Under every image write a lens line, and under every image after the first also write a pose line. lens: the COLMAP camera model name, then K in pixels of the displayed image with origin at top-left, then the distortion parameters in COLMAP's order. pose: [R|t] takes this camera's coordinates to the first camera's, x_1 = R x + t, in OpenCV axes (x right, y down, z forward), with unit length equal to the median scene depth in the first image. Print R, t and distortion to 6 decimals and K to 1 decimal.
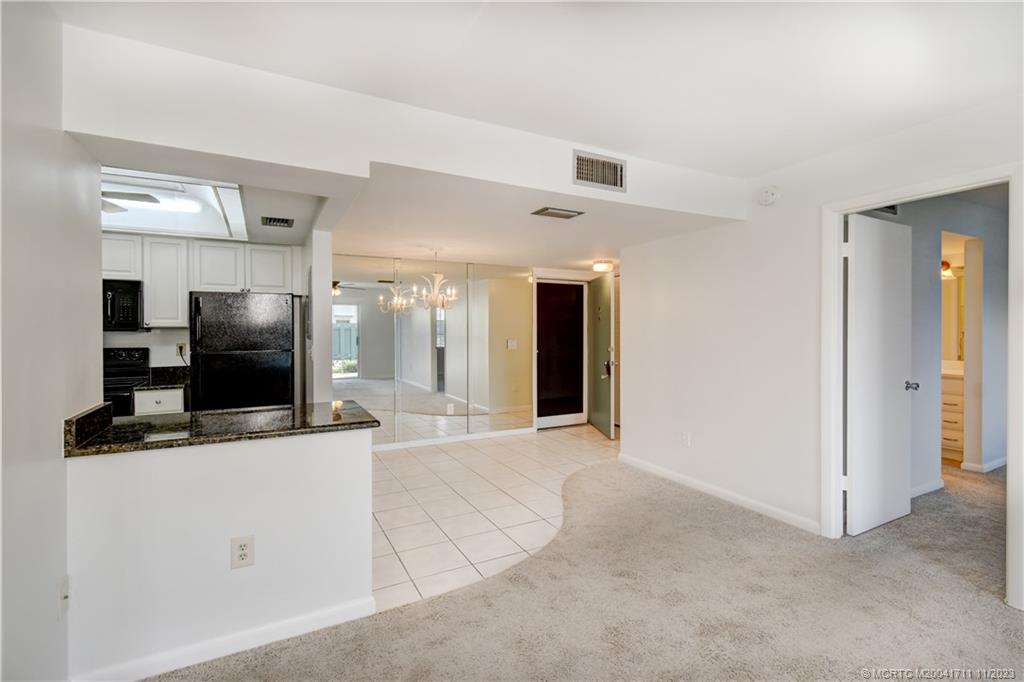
lens RADIAL K [[473.0, 0, 533.4], [0, 473.0, 332.3], [0, 0, 1]] dist [-0.001360, -0.000076]
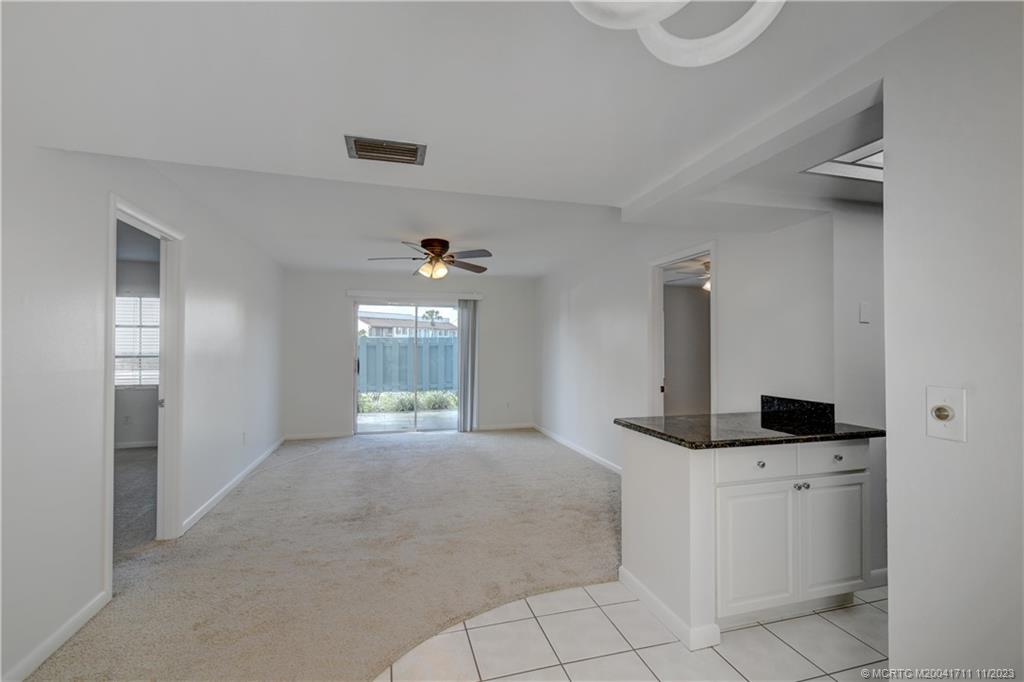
lens RADIAL K [[450.0, 0, 512.0], [0, 450.0, 344.0], [0, 0, 1]] dist [0.002917, 0.000270]
pose [[-0.969943, 0.007227, 0.243227, -0.249014], [0.006581, 0.999972, -0.003467, -0.002338], [-0.243245, -0.001762, -0.969963, 1.544324]]
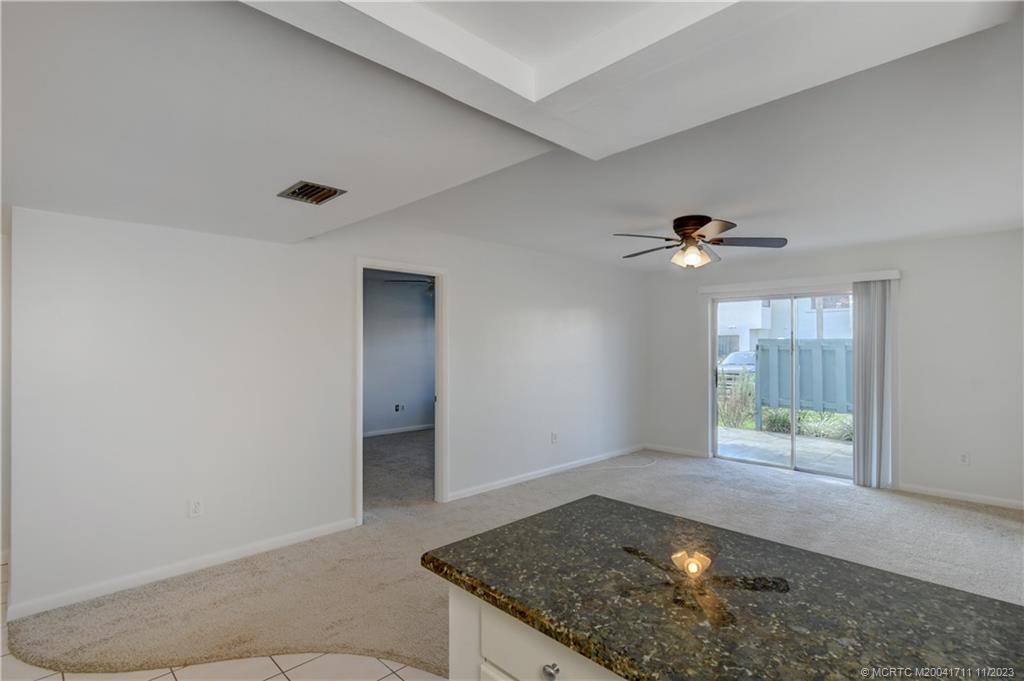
lens RADIAL K [[494.8, 0, 511.4], [0, 494.8, 345.2], [0, 0, 1]] dist [-0.002219, -0.000249]
pose [[-0.263176, 0.009758, 0.964699, -0.727075], [0.007609, 0.999939, -0.008038, -0.024332], [-0.964718, 0.005225, -0.263234, 0.923269]]
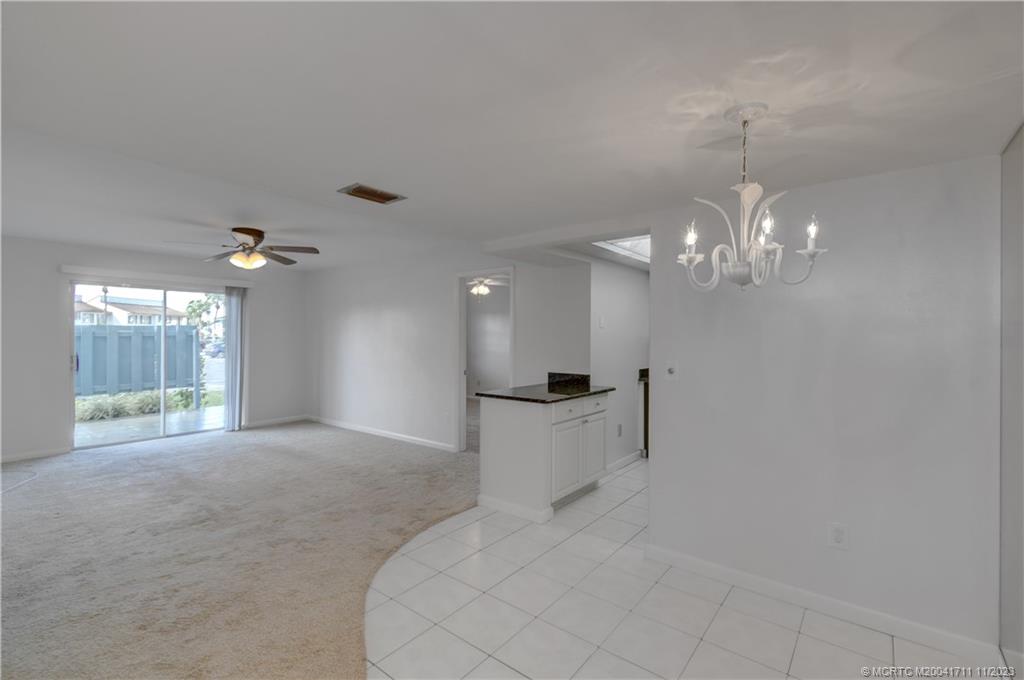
lens RADIAL K [[455.7, 0, 512.0], [0, 455.7, 340.0], [0, 0, 1]] dist [-0.001663, -0.000350]
pose [[-0.930282, 0.005224, -0.366807, 0.113970], [-0.000305, 0.999887, 0.015015, -0.021337], [0.366845, 0.014080, -0.930176, 1.827547]]
